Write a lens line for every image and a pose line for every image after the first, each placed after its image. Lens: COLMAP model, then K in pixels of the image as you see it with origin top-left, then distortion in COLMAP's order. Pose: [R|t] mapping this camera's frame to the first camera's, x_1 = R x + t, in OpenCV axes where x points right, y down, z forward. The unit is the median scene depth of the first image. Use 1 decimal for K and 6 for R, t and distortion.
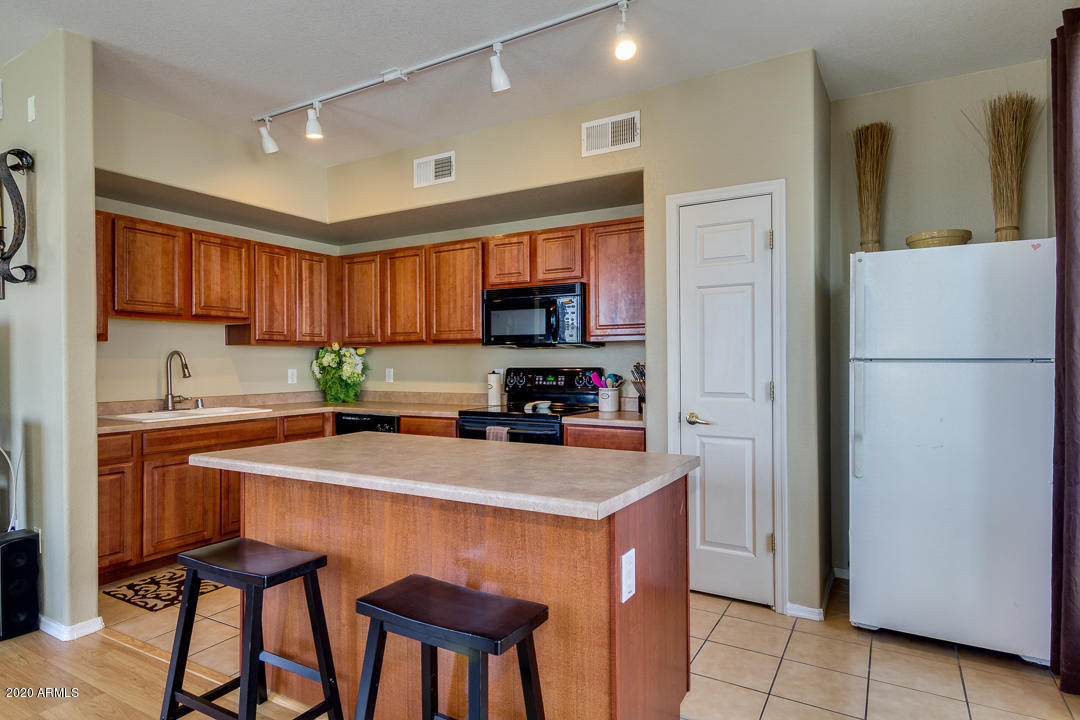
lens RADIAL K [[580.4, 0, 533.4], [0, 580.4, 363.6], [0, 0, 1]] dist [0.021136, -0.000023]
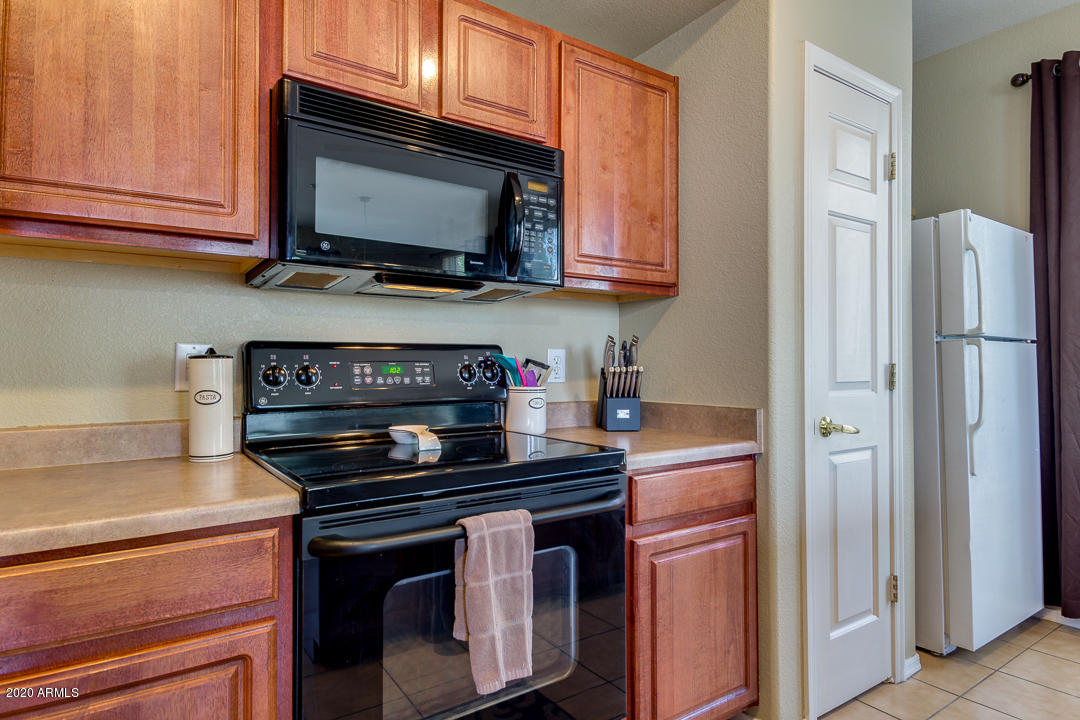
lens RADIAL K [[597.9, 0, 540.0], [0, 597.9, 360.0], [0, 0, 1]] dist [0.002735, -0.000650]
pose [[0.432922, 0.010242, 0.901373, -0.308908], [-0.003005, 0.999946, -0.009918, 0.023230], [-0.901426, 0.001585, 0.432930, 0.732586]]
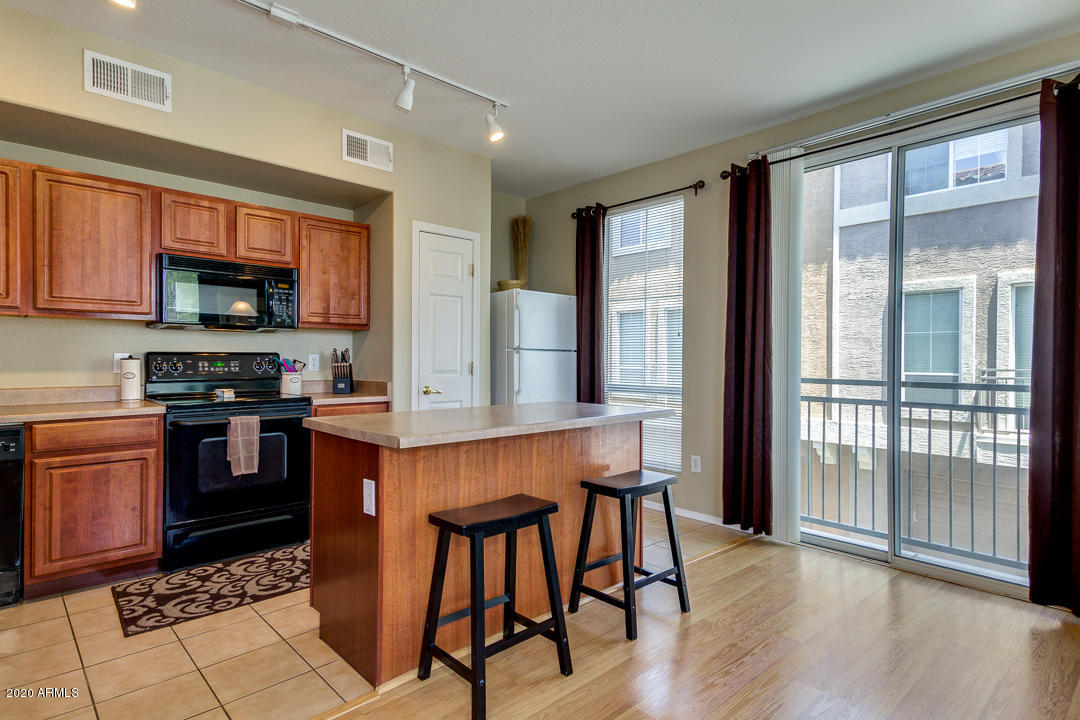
lens RADIAL K [[580.4, 0, 533.4], [0, 580.4, 363.6], [0, 0, 1]] dist [0.021136, -0.000023]
pose [[0.316858, -0.004320, 0.948463, -0.683321], [-0.008379, 0.999938, 0.007353, 0.014026], [-0.948436, -0.010277, 0.316802, 0.253248]]
